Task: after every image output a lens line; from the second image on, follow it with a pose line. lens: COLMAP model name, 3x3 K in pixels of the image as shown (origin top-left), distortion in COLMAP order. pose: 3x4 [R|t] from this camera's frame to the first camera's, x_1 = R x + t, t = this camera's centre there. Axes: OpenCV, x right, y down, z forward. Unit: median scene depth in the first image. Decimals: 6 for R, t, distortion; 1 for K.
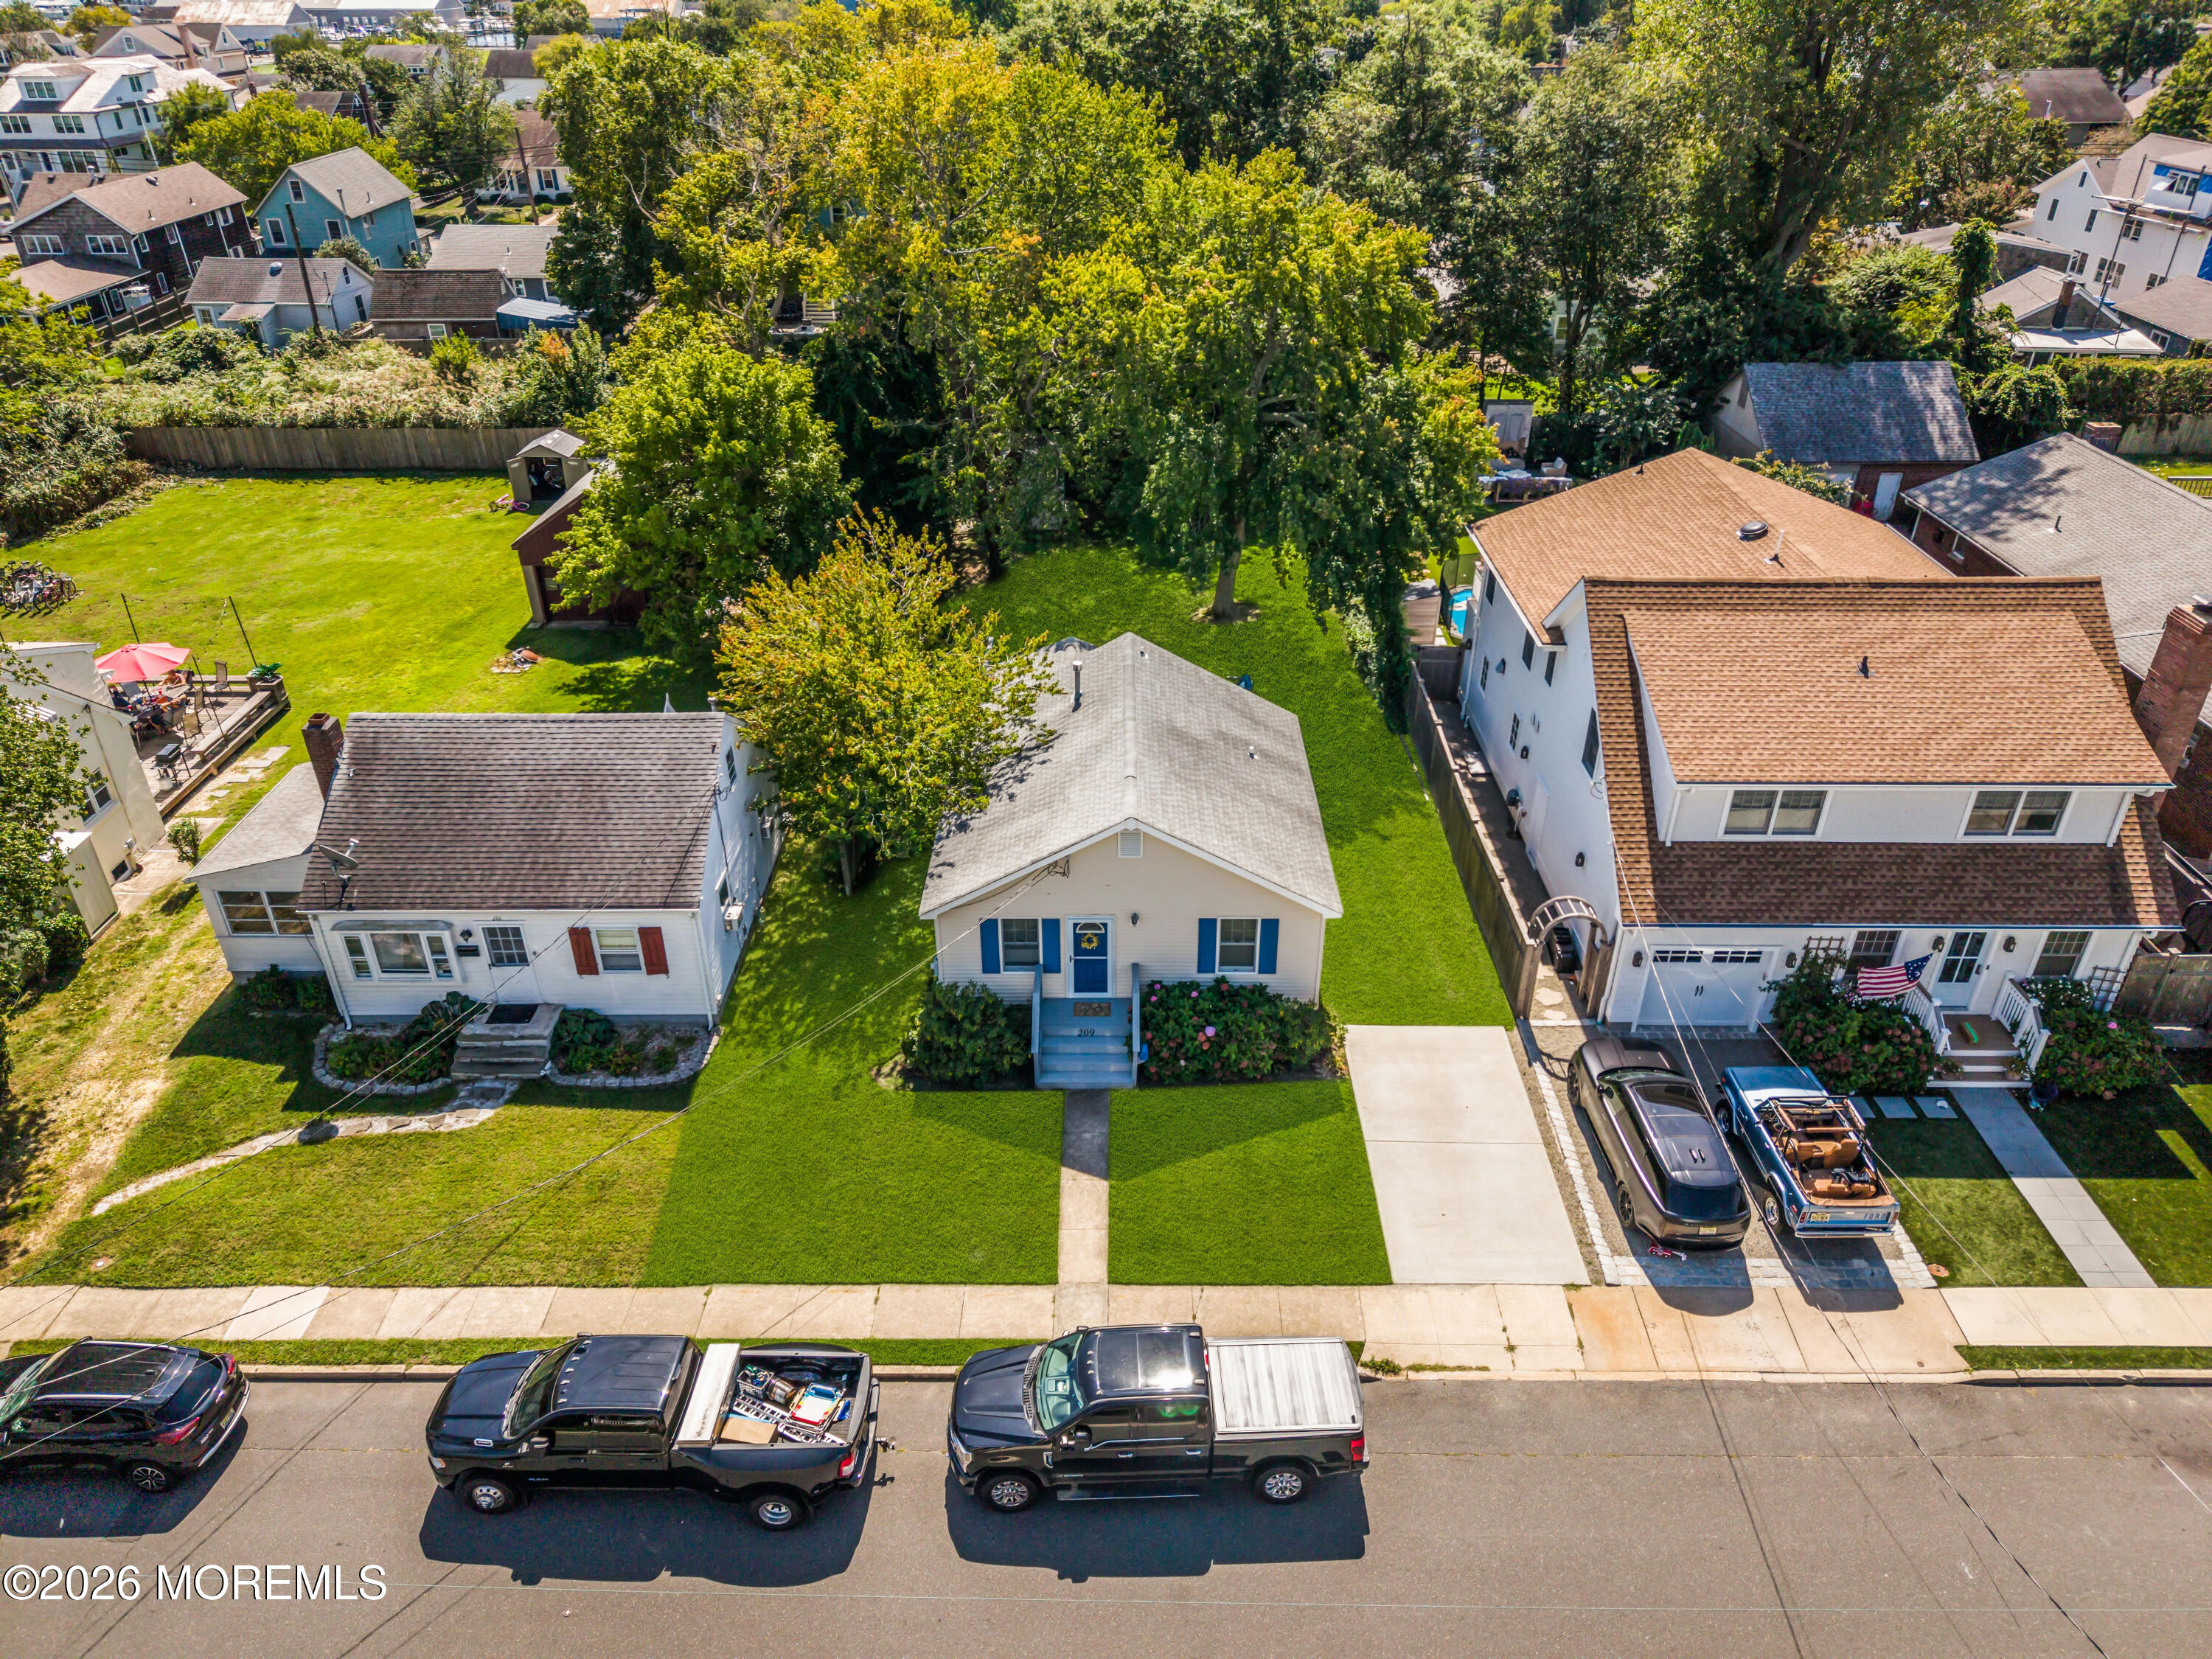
lens RADIAL K [[1485.7, 0, 1107.0], [0, 1485.7, 833.2], [0, 0, 1]] dist [-0.000577, -0.000628]
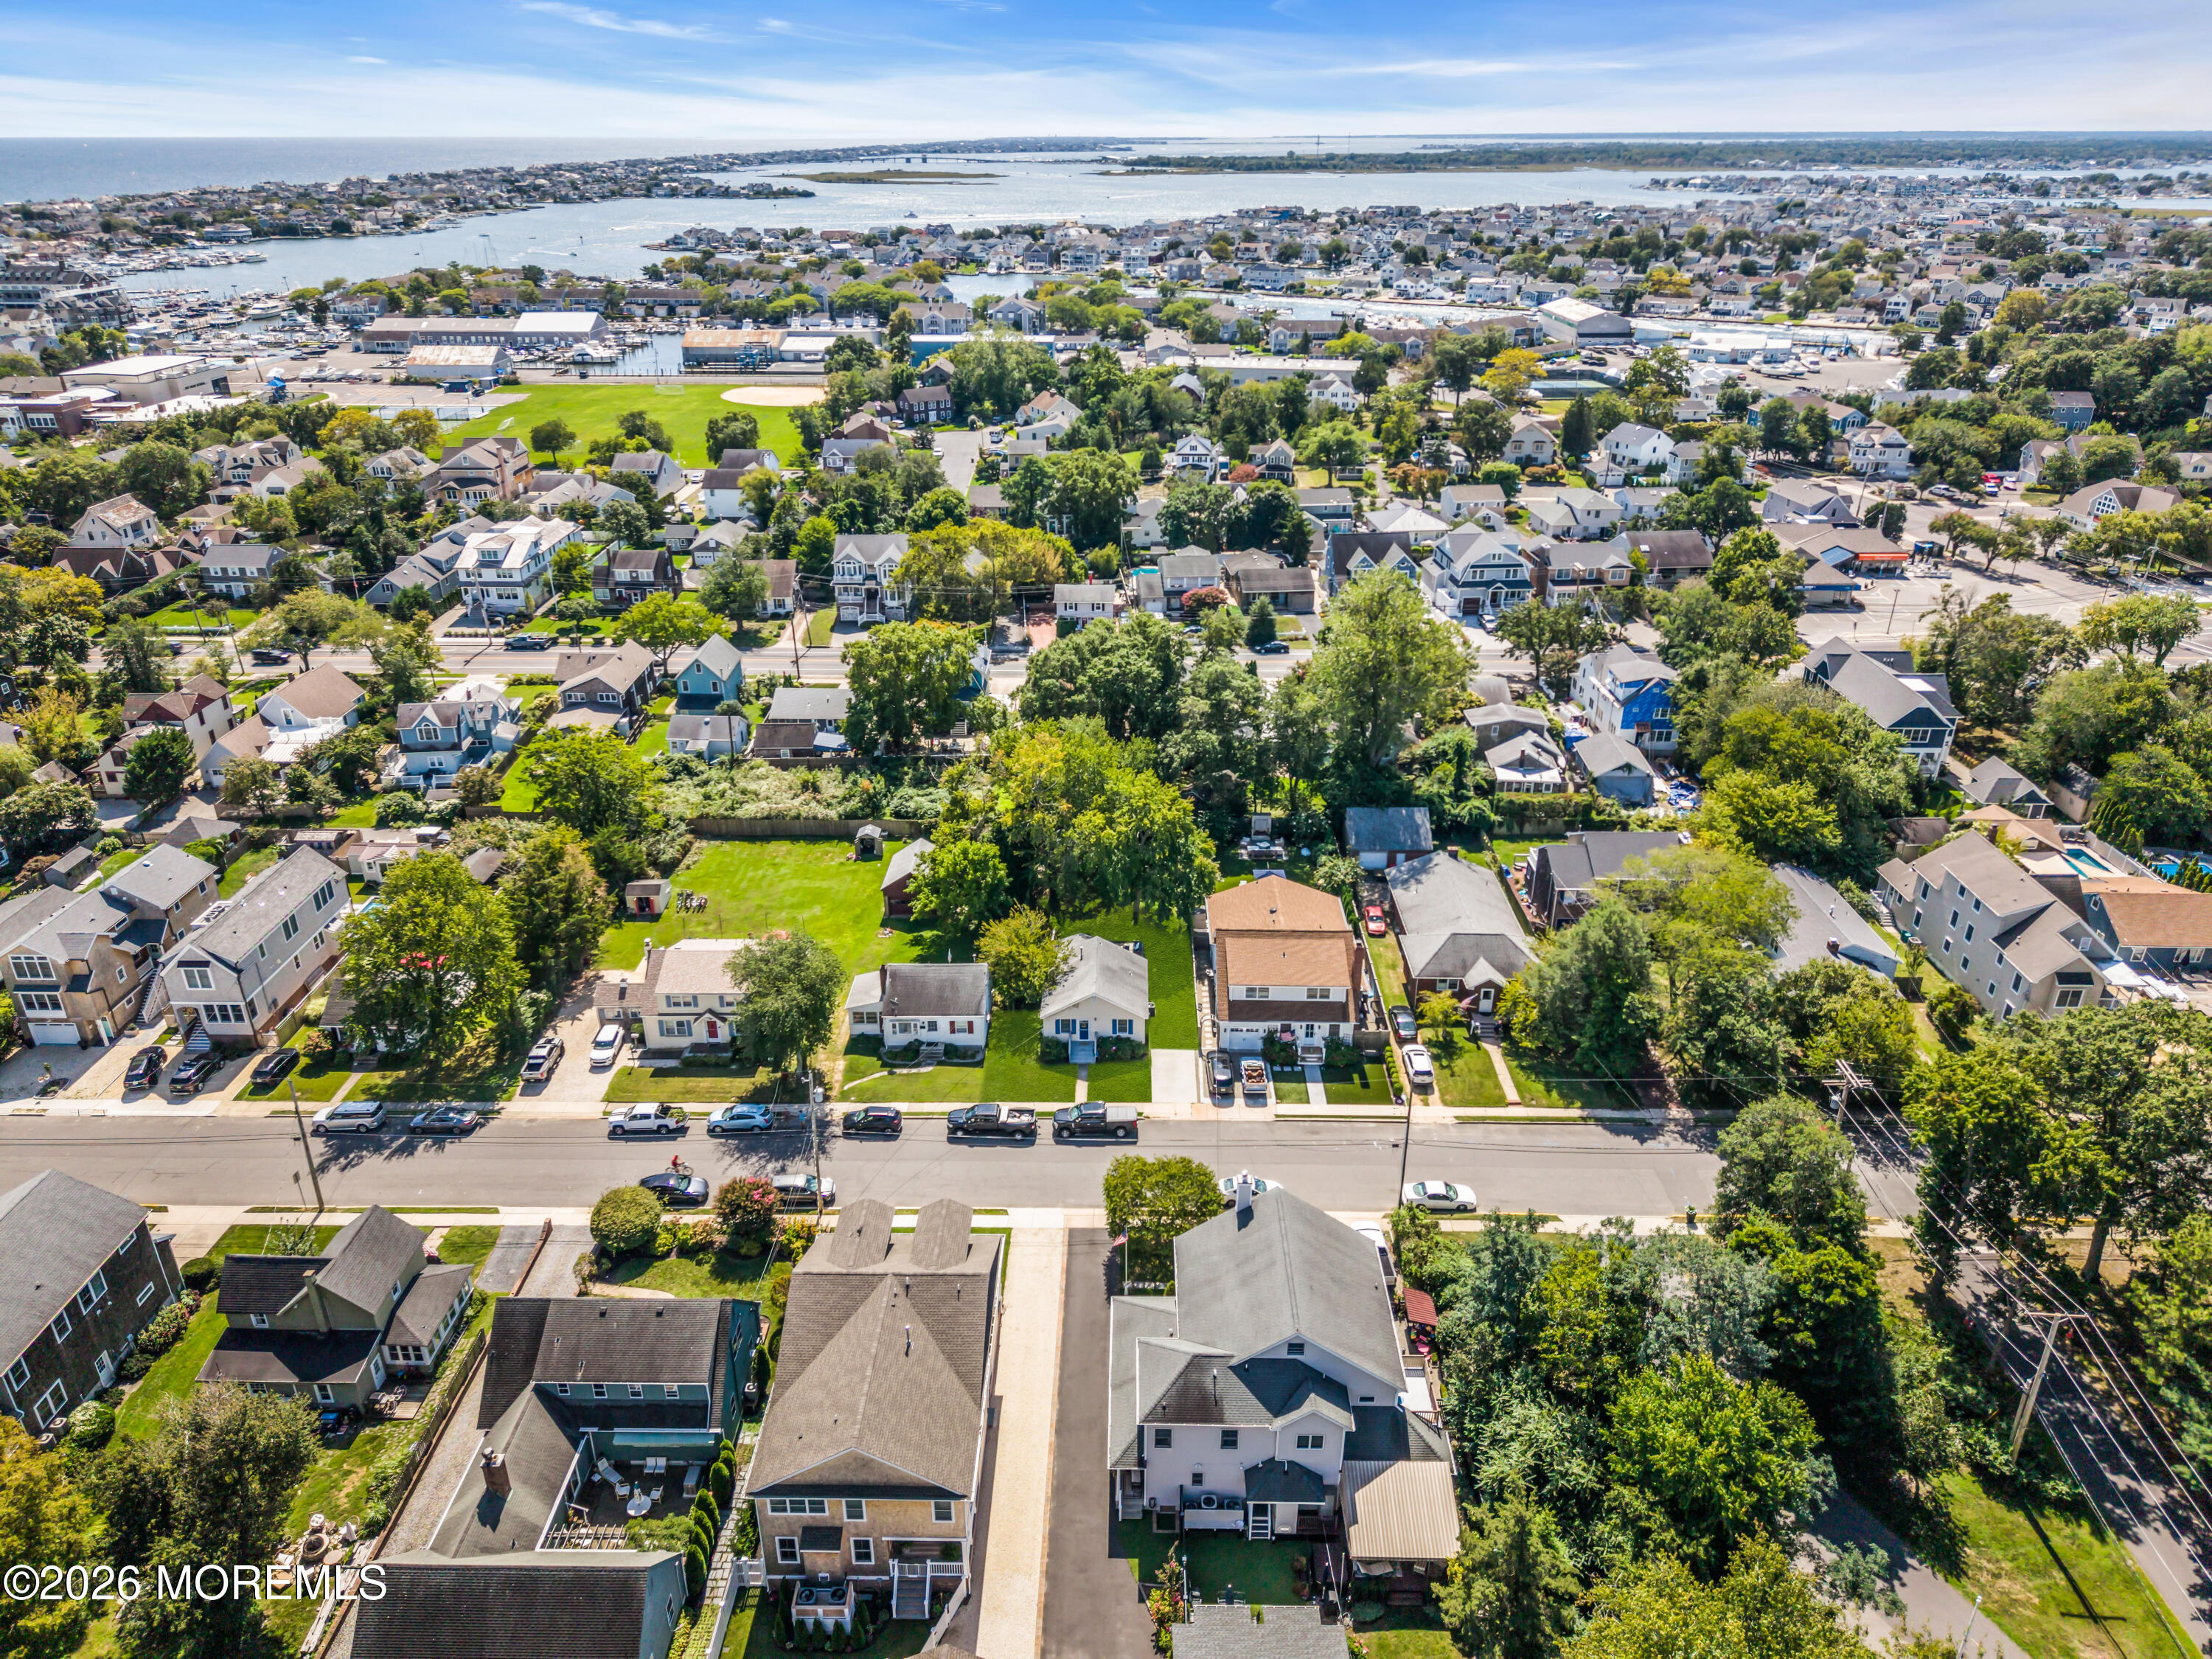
lens RADIAL K [[1473.1, 0, 1105.8], [0, 1473.1, 830.7], [0, 0, 1]] dist [0.041113, -0.038540]
pose [[0.999941, 0.003625, -0.010235, 0.074268], [-0.004610, 0.995183, -0.097930, -0.050713], [0.009831, 0.097972, 0.995141, -2.572581]]
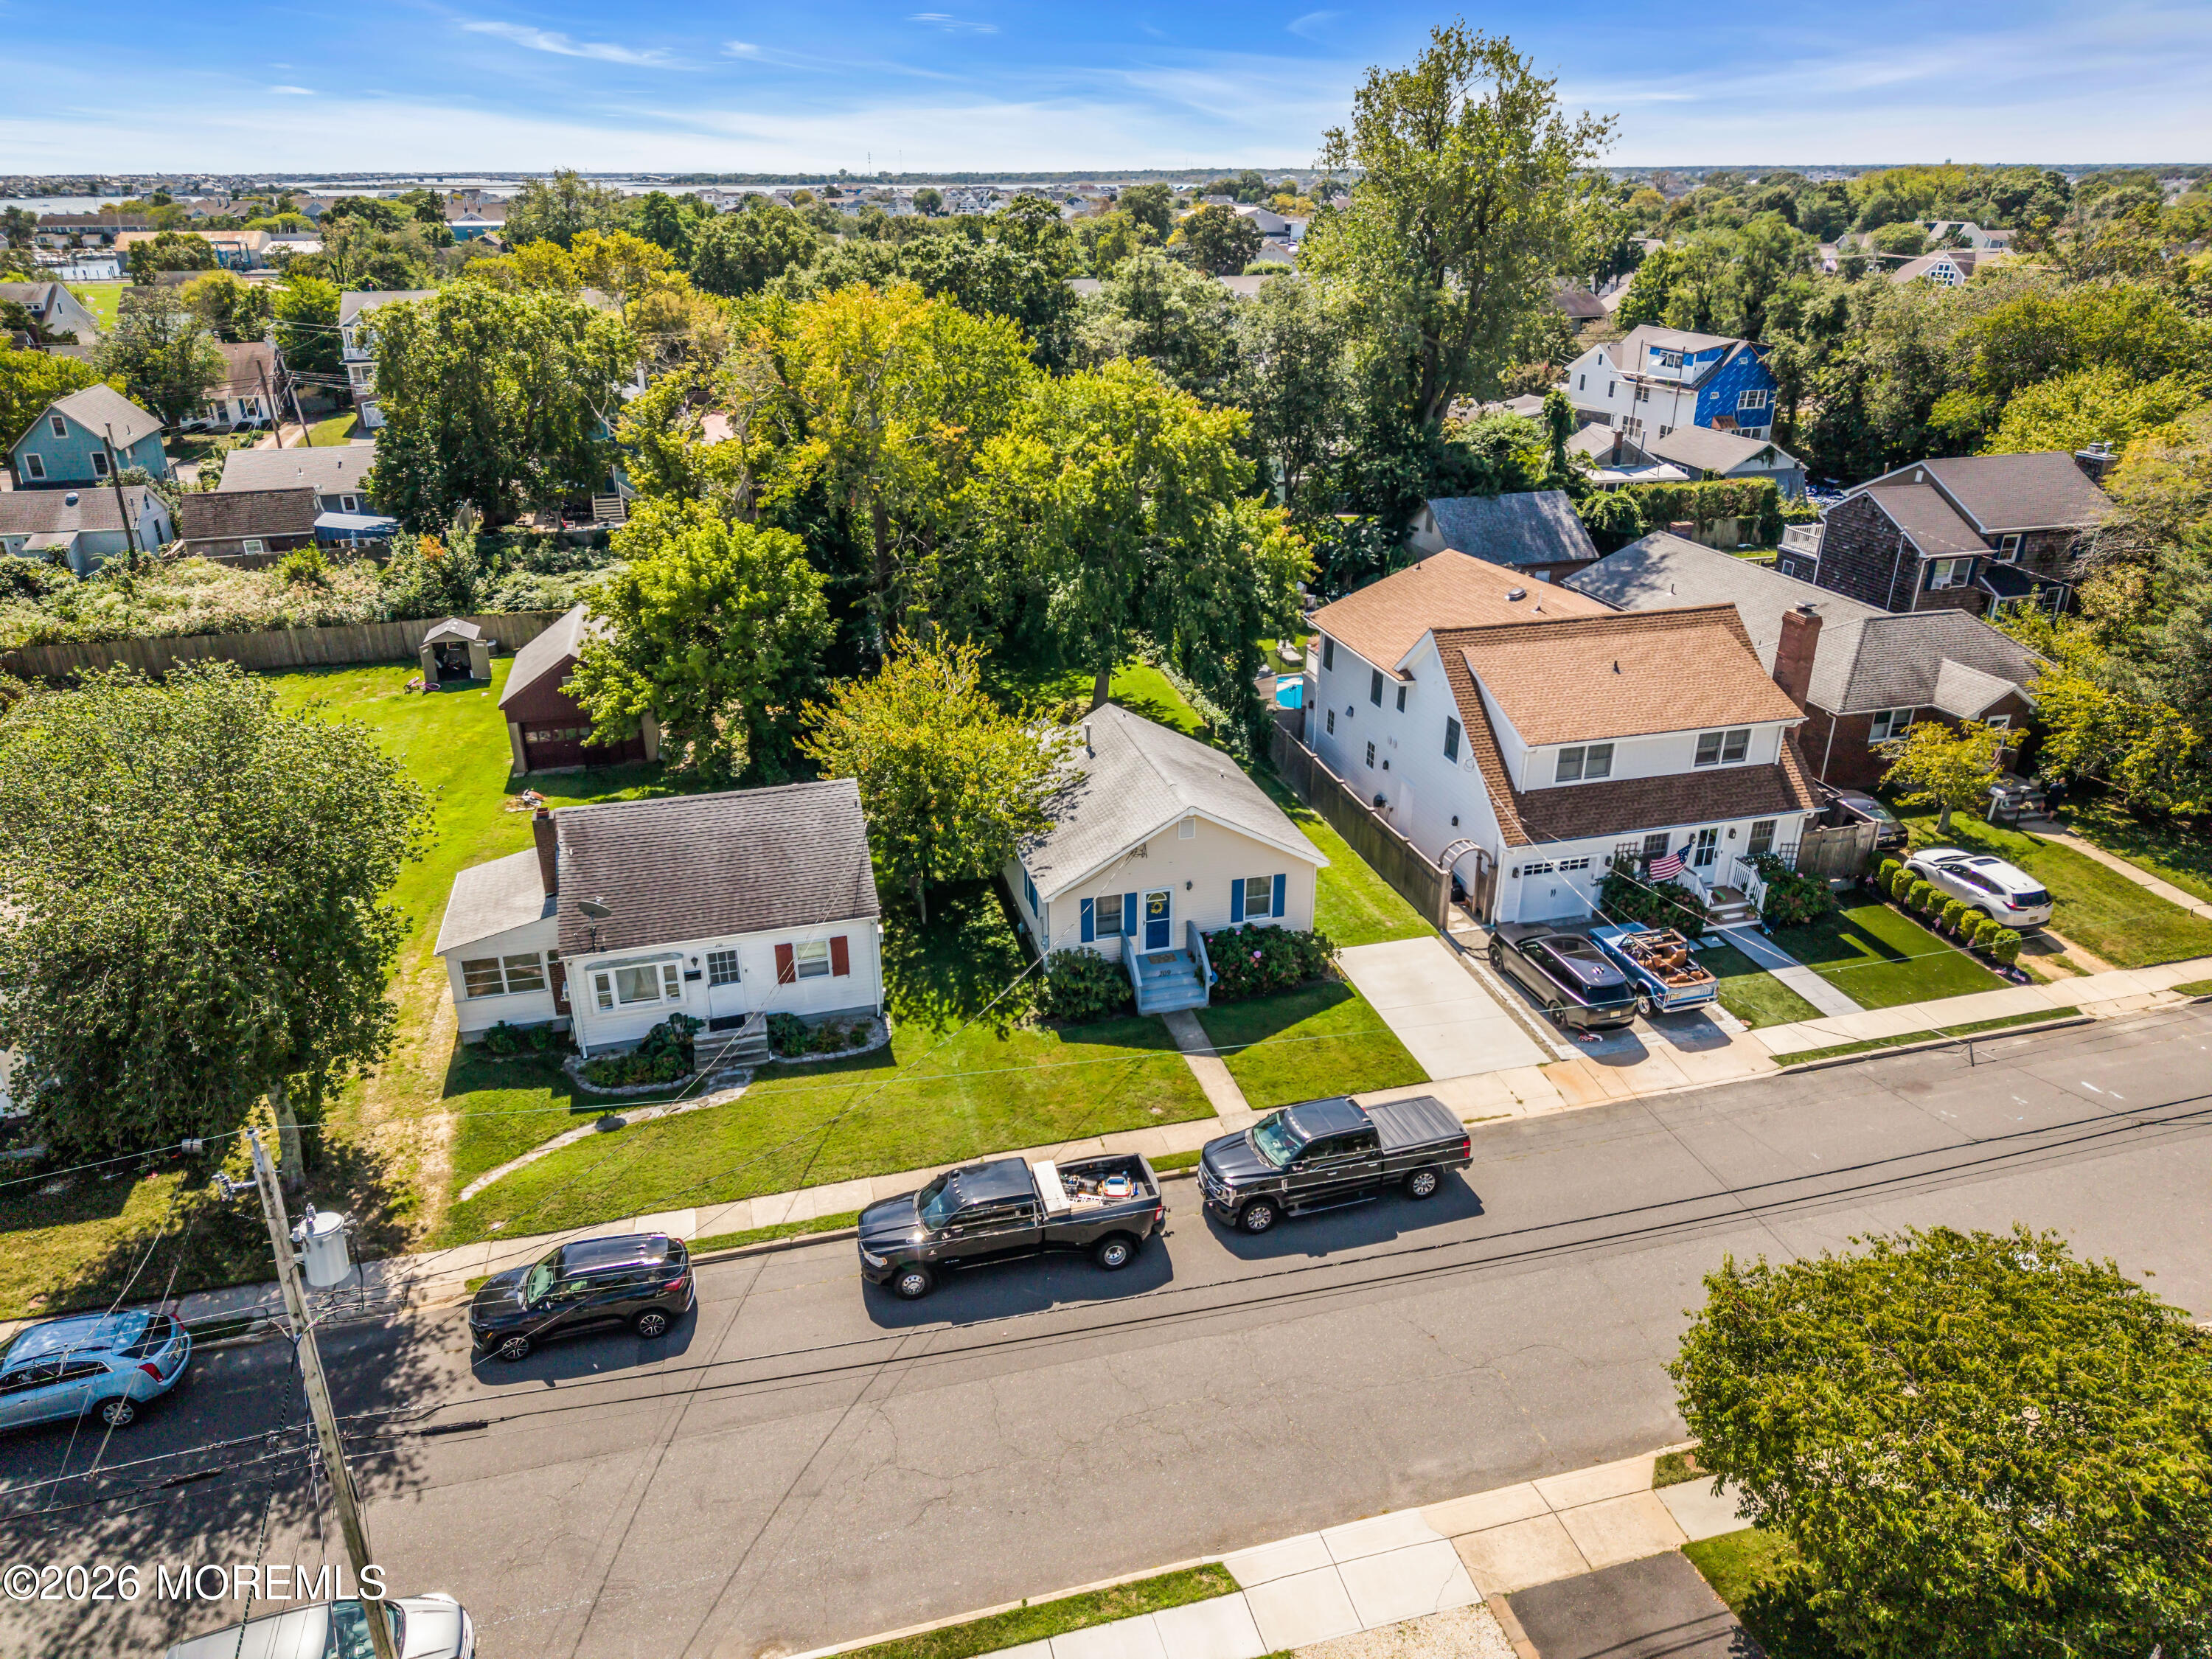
lens RADIAL K [[1488.1, 0, 1110.0], [0, 1488.1, 823.6], [0, 0, 1]] dist [0.003078, -0.006212]
pose [[0.963125, -0.108947, 0.246011, -0.347575], [0.139092, 0.984303, -0.108636, 0.126002], [-0.230314, 0.138848, 0.963160, -0.301032]]
